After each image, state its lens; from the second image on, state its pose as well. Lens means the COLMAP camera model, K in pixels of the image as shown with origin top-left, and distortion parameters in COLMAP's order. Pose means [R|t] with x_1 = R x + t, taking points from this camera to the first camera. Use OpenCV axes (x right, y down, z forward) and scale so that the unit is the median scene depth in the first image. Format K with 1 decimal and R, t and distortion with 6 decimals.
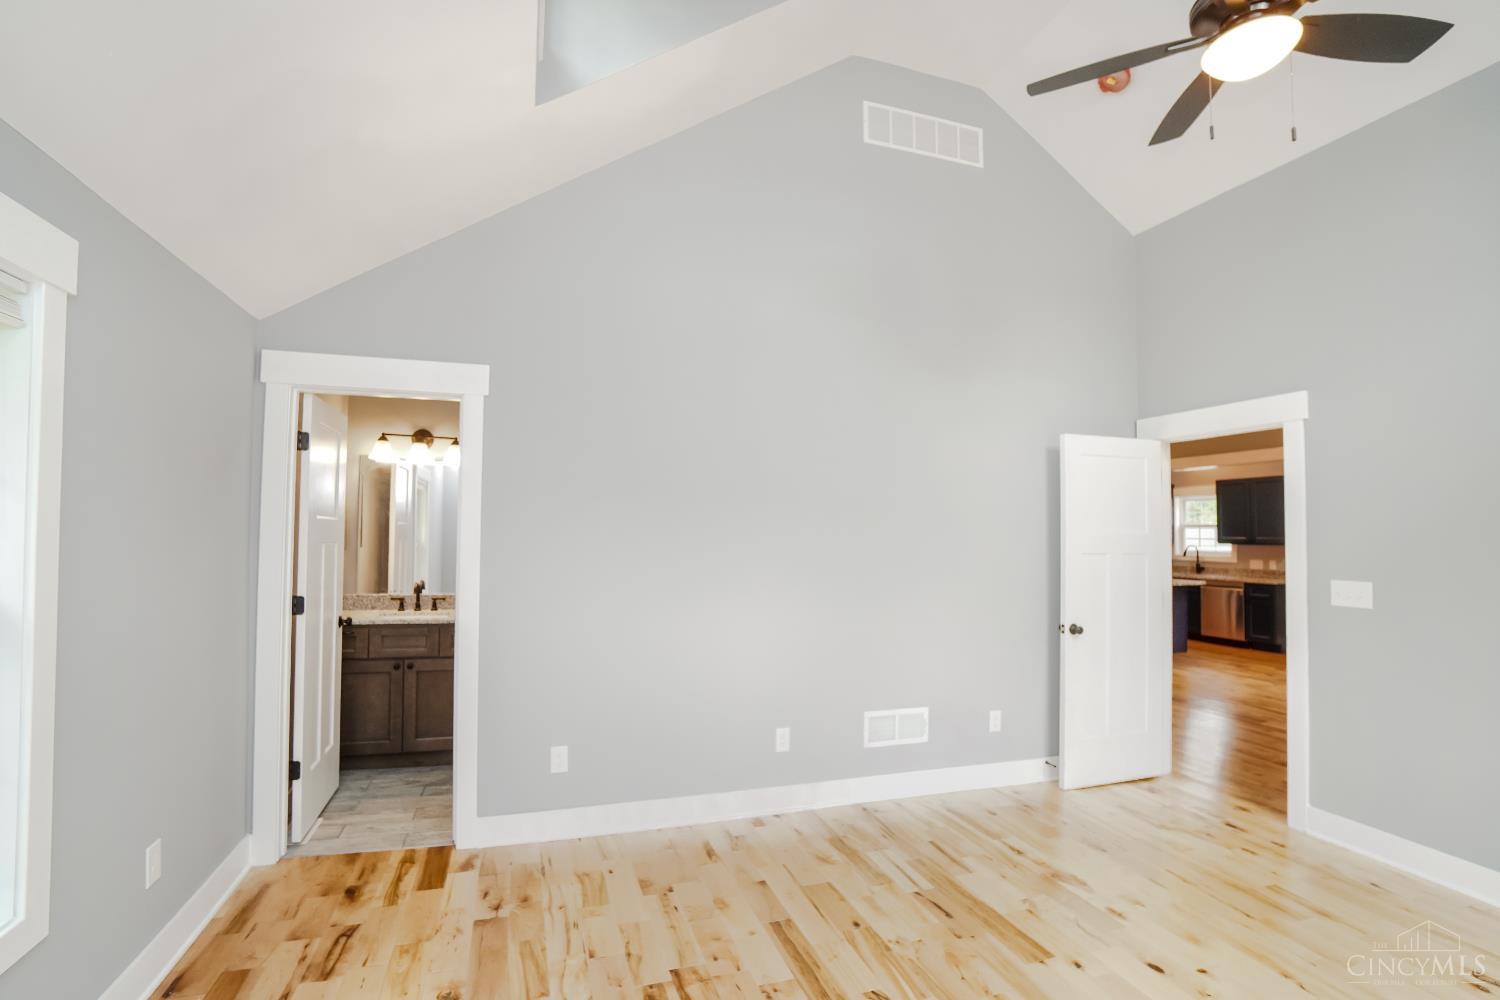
lens RADIAL K [[691.8, 0, 725.6], [0, 691.8, 509.0], [0, 0, 1]] dist [-0.074596, 0.025263]
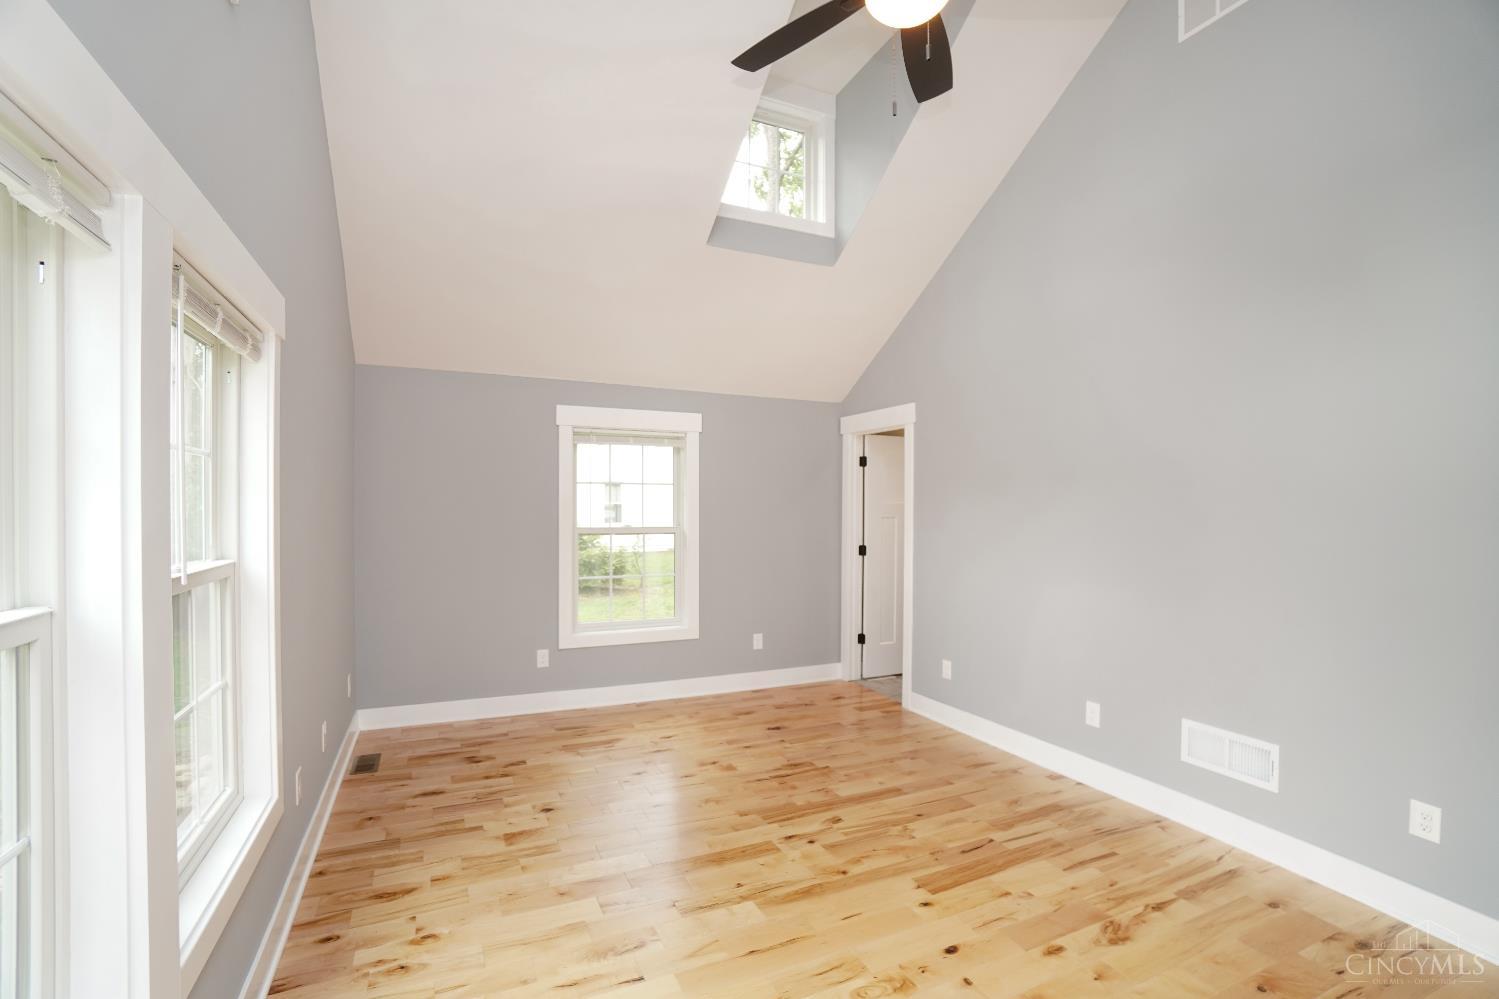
lens RADIAL K [[691.3, 0, 725.1], [0, 691.3, 508.5], [0, 0, 1]] dist [-0.074596, 0.025263]
pose [[0.098027, -0.005745, -0.995167, 1.254407], [0.032061, 0.999483, -0.002612, 0.021122], [0.994667, -0.031650, 0.098160, 0.453526]]
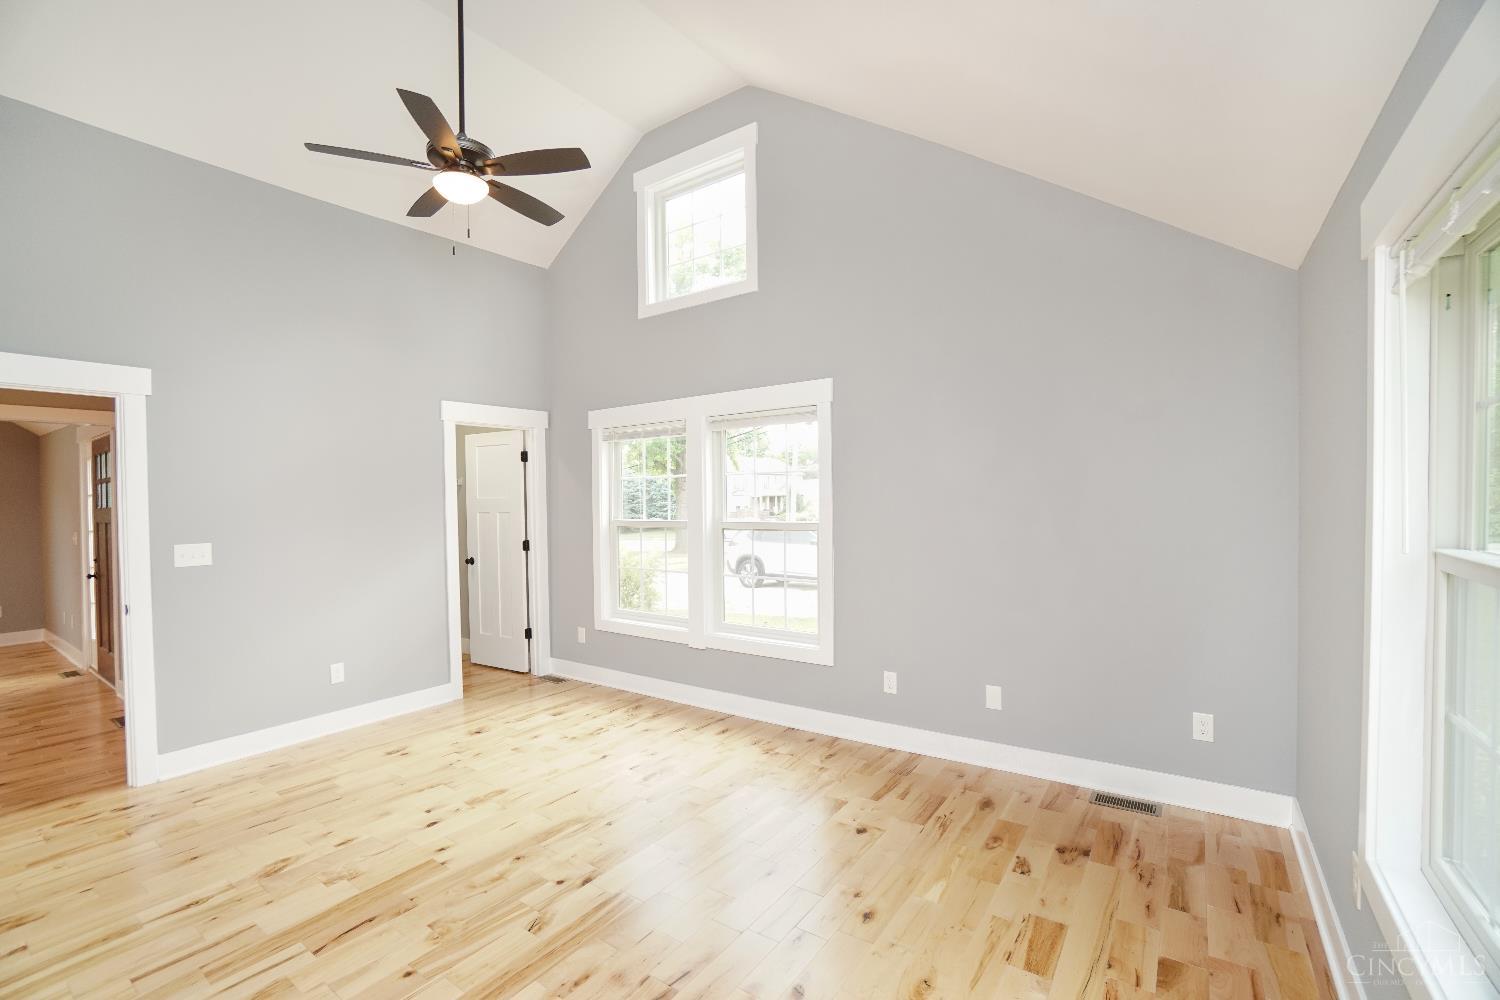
lens RADIAL K [[646.4, 0, 717.7], [0, 646.4, 502.1], [0, 0, 1]] dist [-0.003220, -0.000434]
pose [[-0.577880, -0.009898, 0.816062, -0.585839], [-0.016216, 0.999868, 0.000644, 0.021061], [-0.815961, -0.012861, -0.577964, 1.003115]]
